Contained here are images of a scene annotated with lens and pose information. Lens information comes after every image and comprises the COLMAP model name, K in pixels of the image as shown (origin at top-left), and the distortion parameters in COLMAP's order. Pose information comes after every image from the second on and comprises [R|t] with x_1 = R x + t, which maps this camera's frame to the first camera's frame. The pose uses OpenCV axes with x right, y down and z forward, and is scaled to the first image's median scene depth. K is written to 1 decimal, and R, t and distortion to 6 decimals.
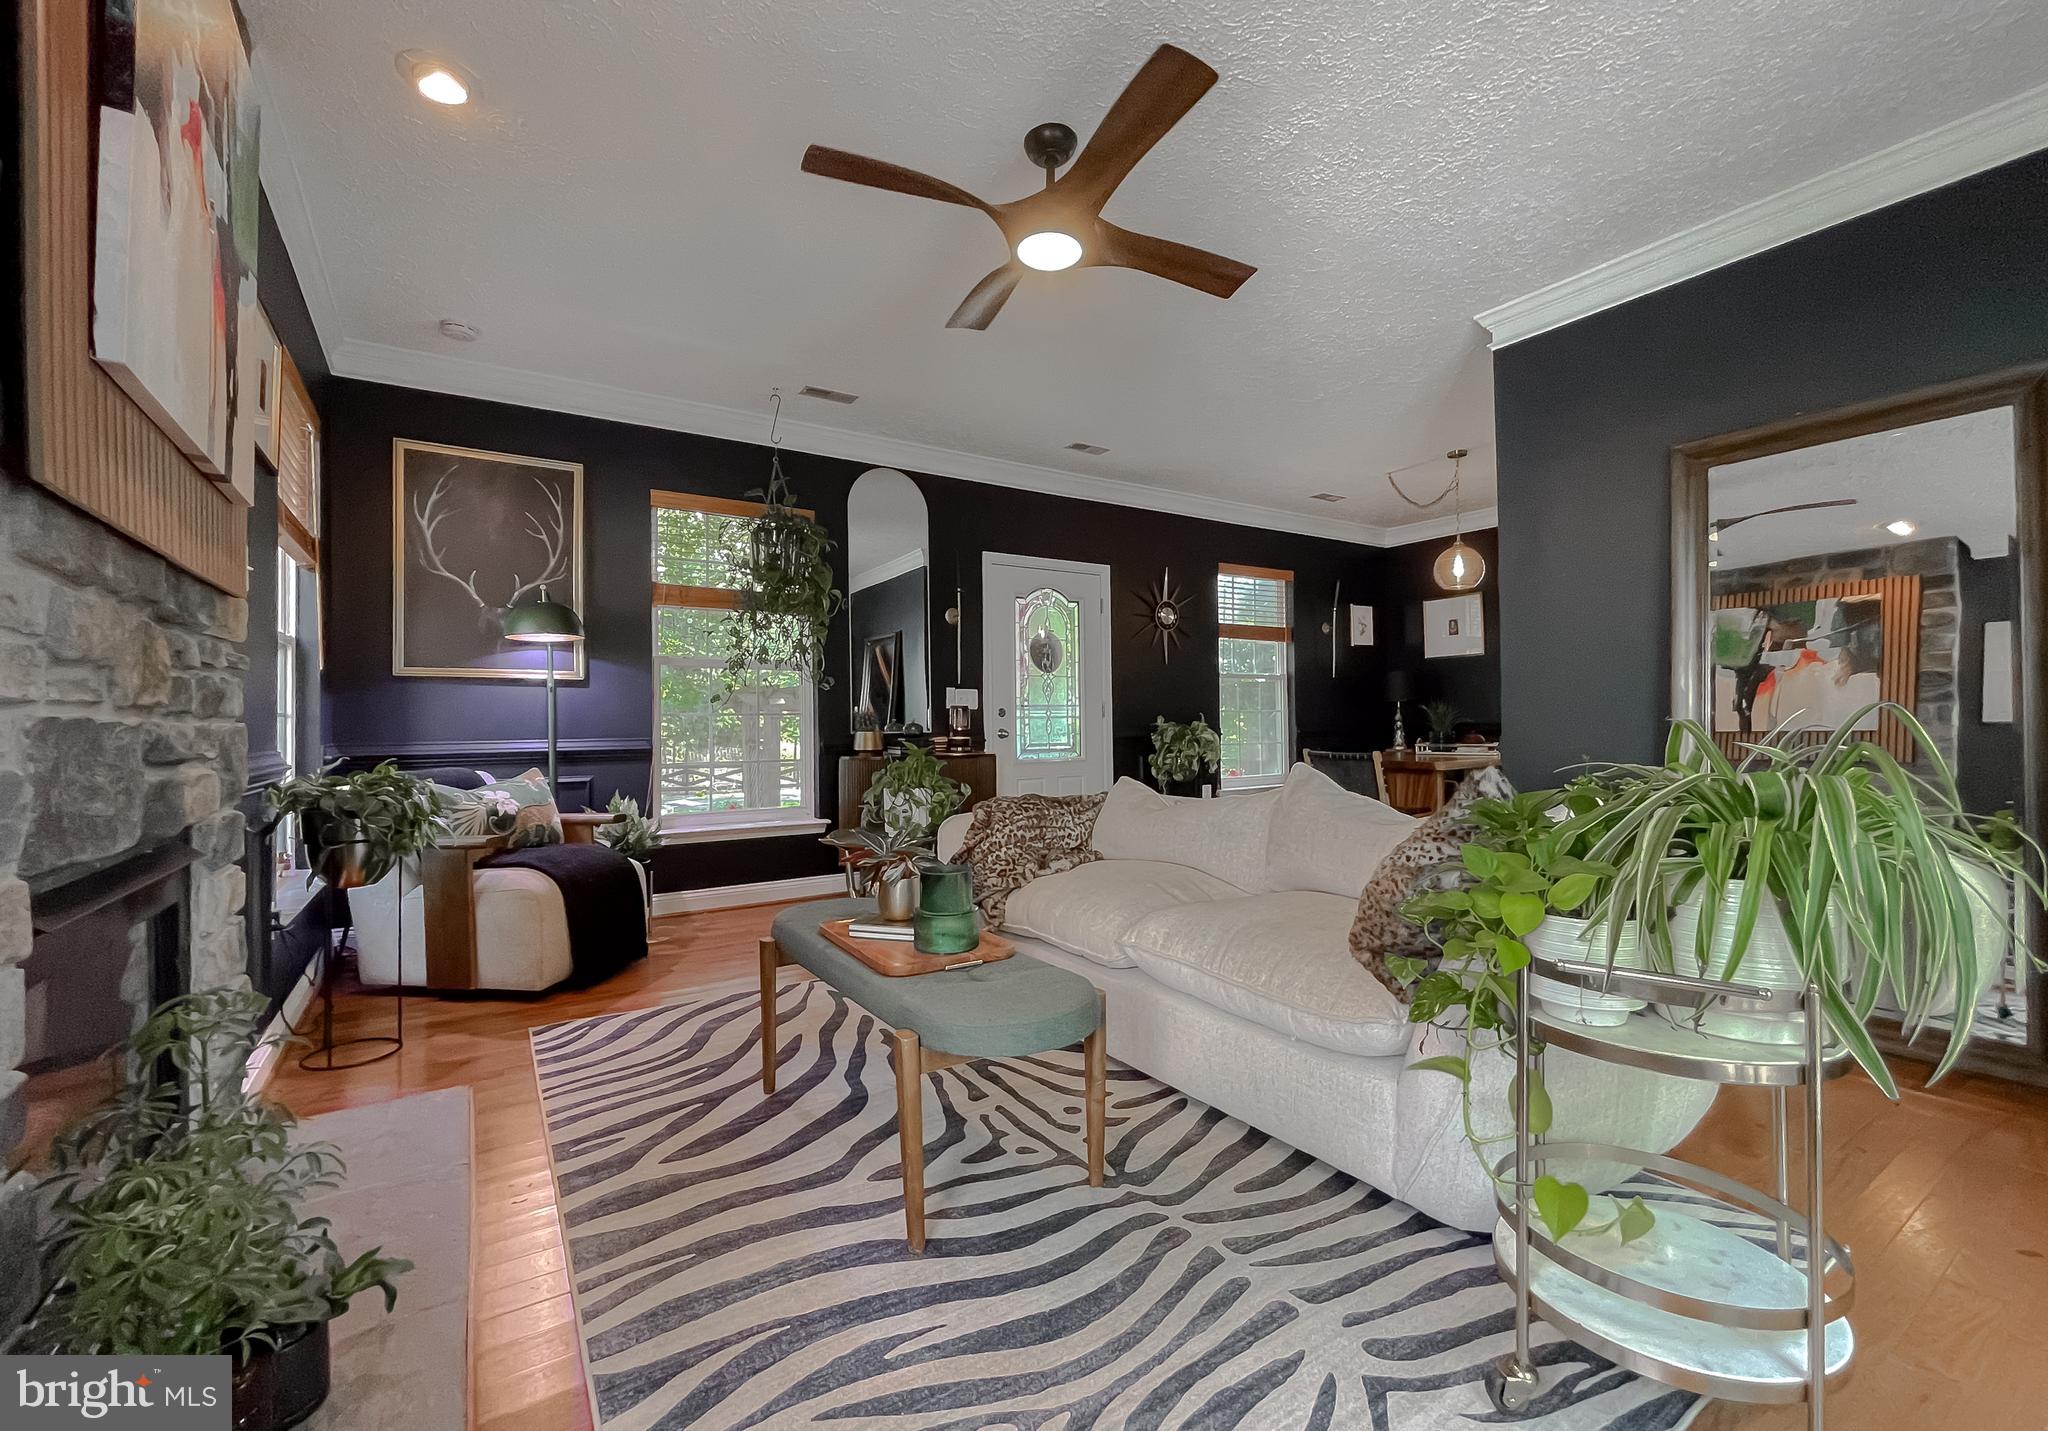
lens RADIAL K [[865.5, 0, 1020.0], [0, 865.5, 705.0], [0, 0, 1]] dist [-0.001594, -0.000039]
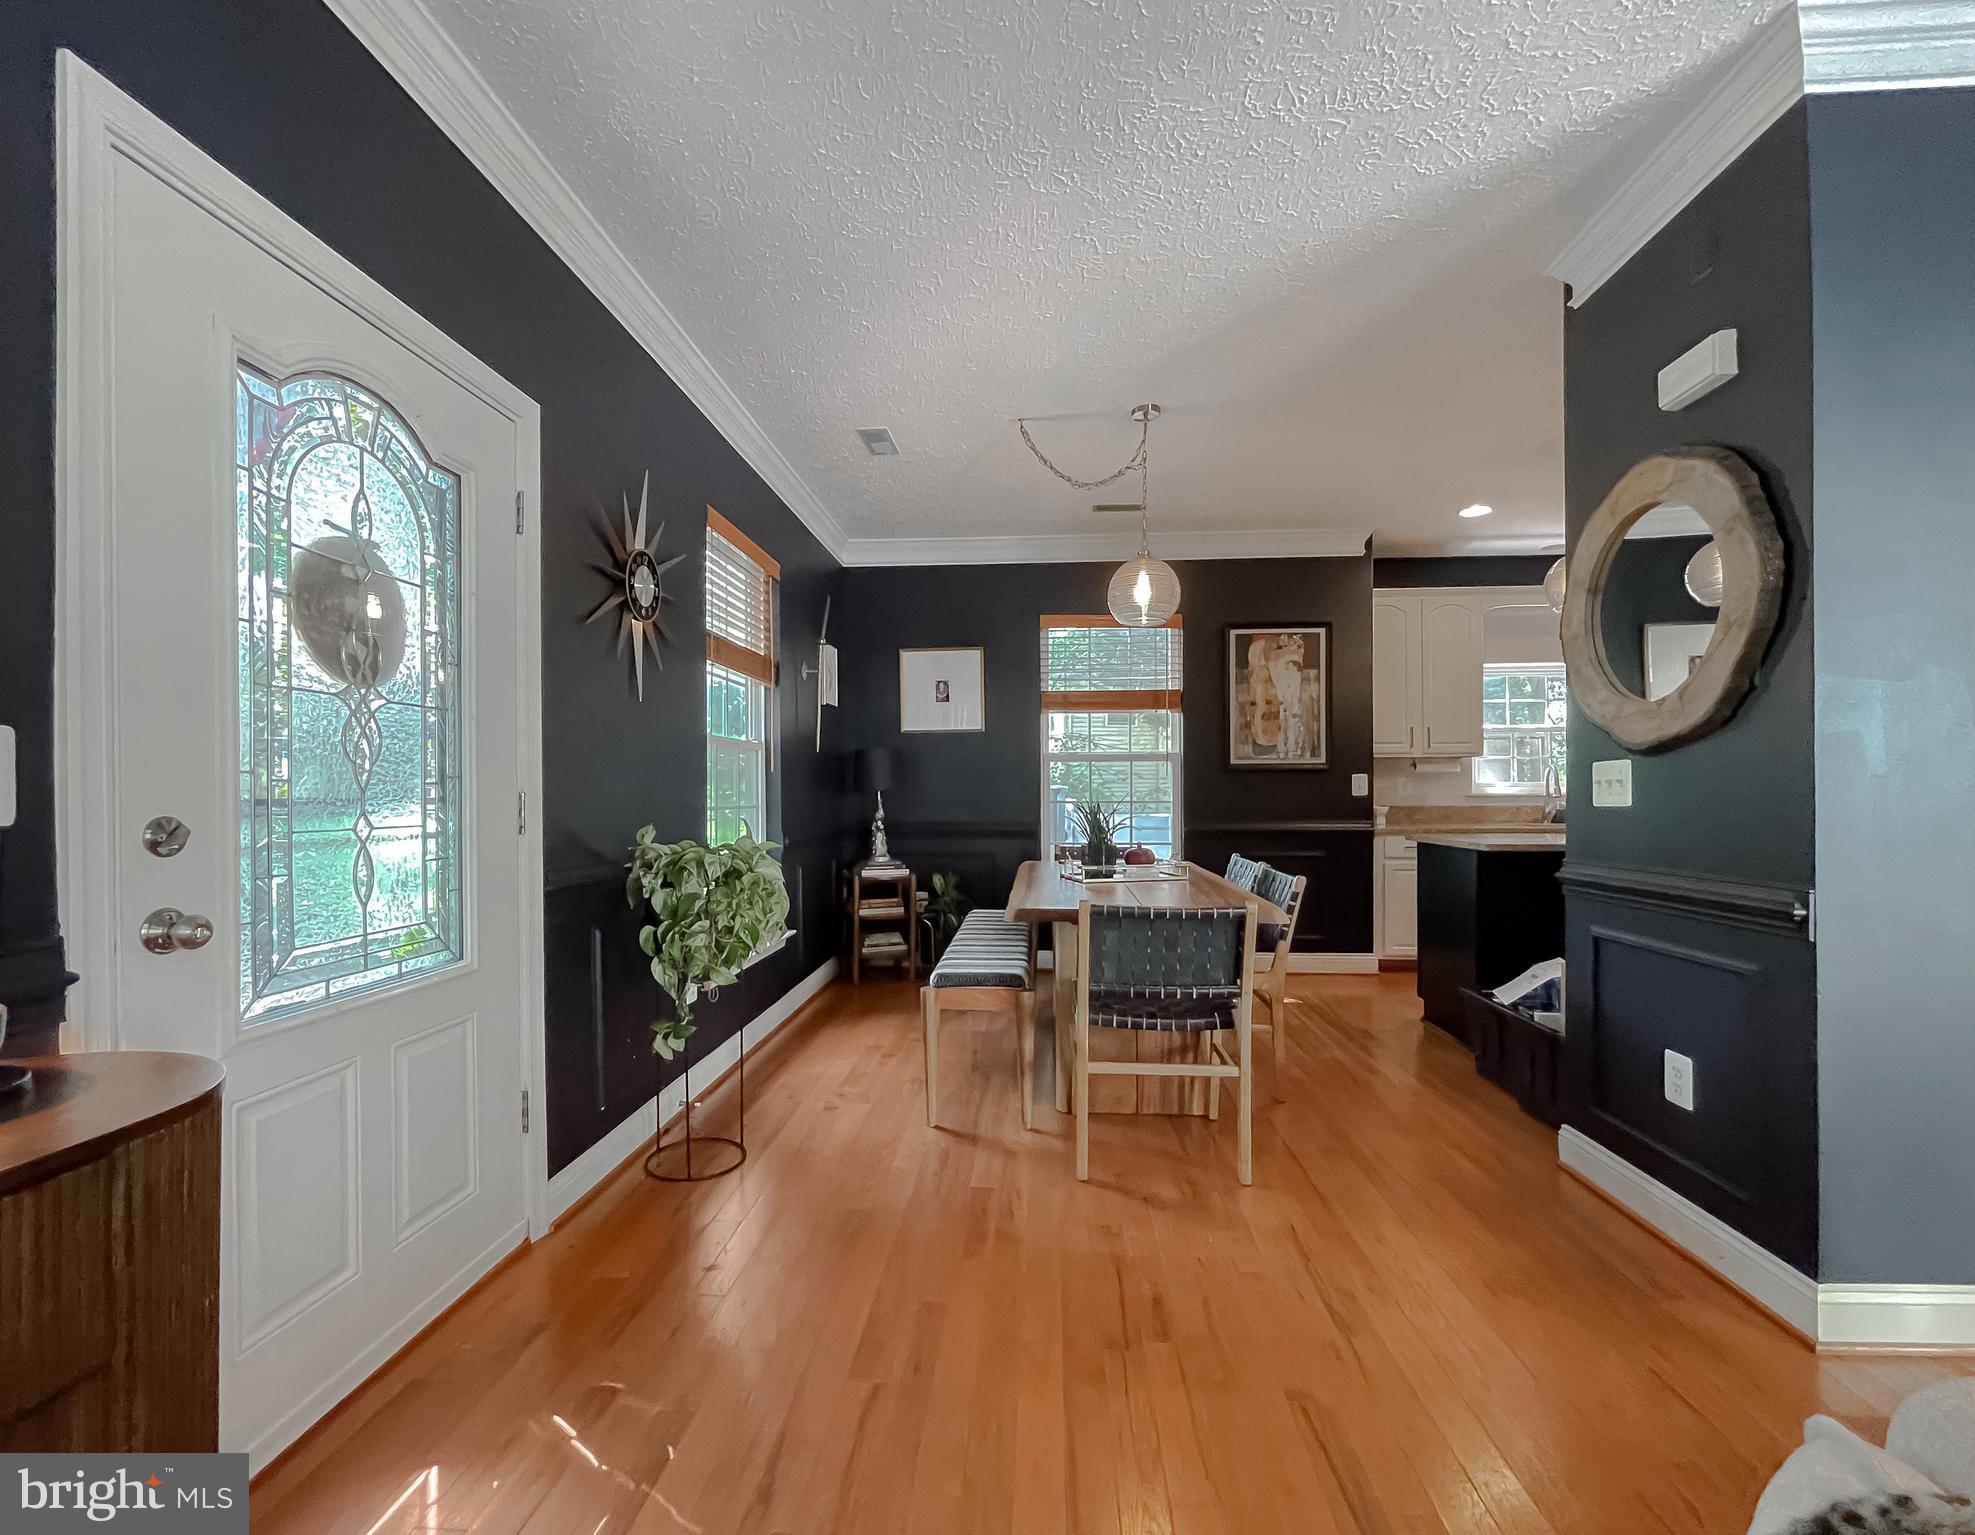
lens RADIAL K [[852.4, 0, 998.4], [0, 852.4, 793.6], [0, 0, 1]] dist [-0.012073, 0.000239]
pose [[0.595130, 0.006978, 0.803599, -0.054513], [-0.012485, 0.999922, 0.000563, -0.004074], [-0.803533, -0.010368, 0.595170, 0.564088]]
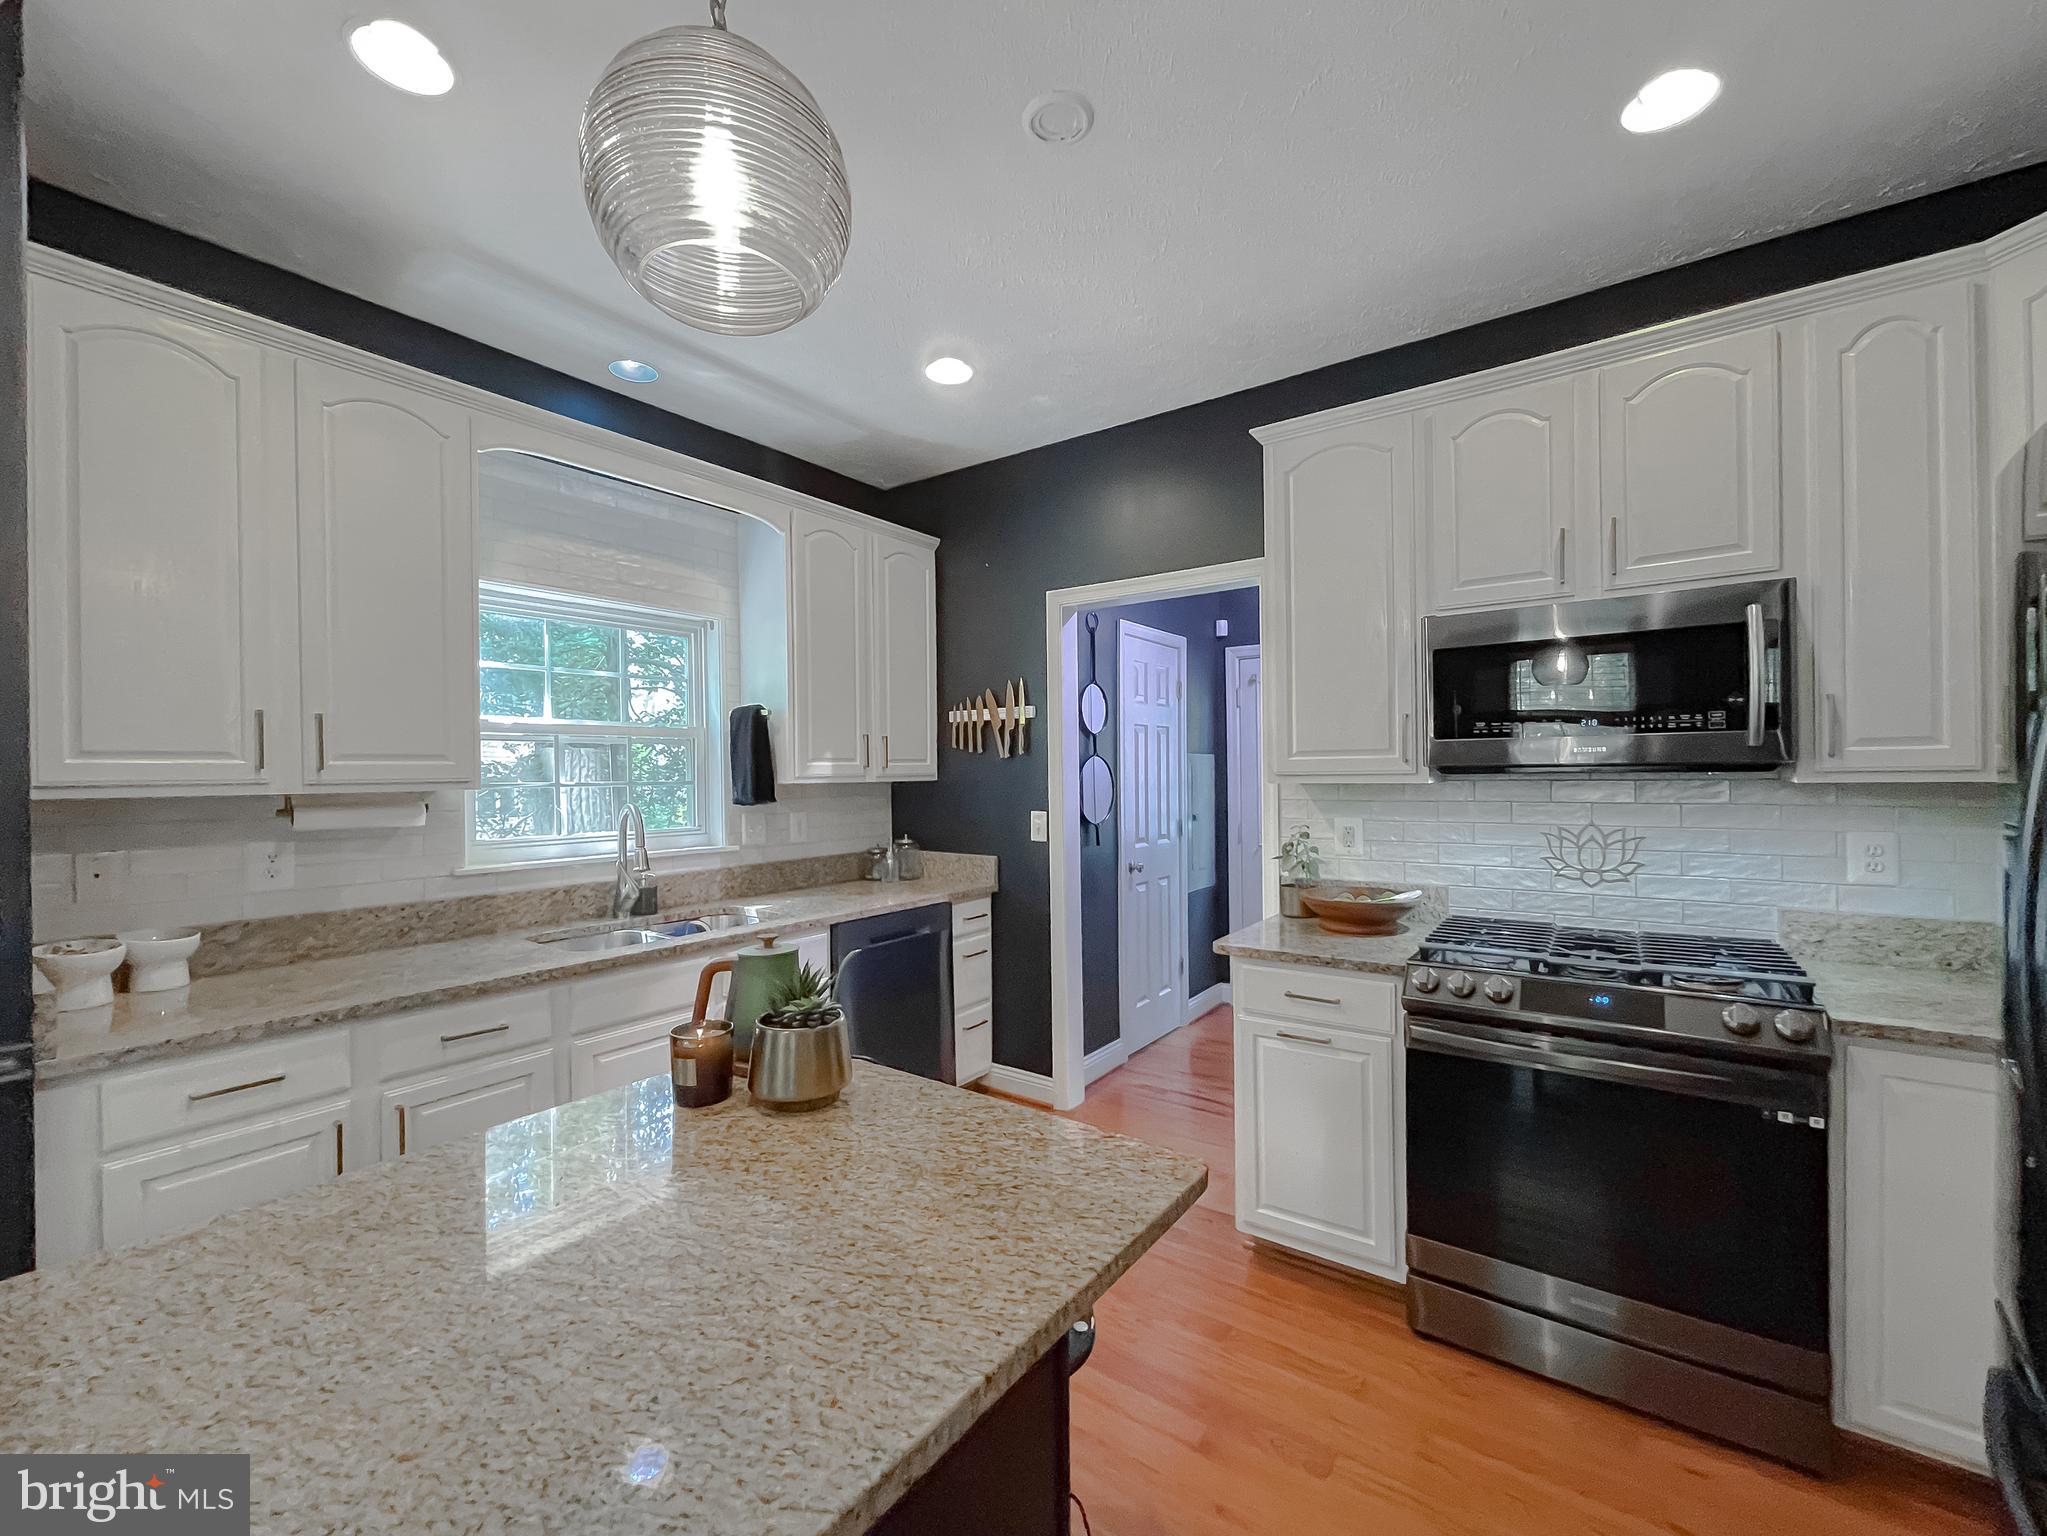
lens RADIAL K [[855.6, 0, 1026.6], [0, 855.6, 777.1], [0, 0, 1]] dist [-0.001980, 0.002378]
pose [[-0.366968, 0.012057, 0.930155, 0.458468], [0.001699, 0.999923, -0.012290, -0.044843], [-0.930232, -0.002929, -0.366961, 0.595754]]
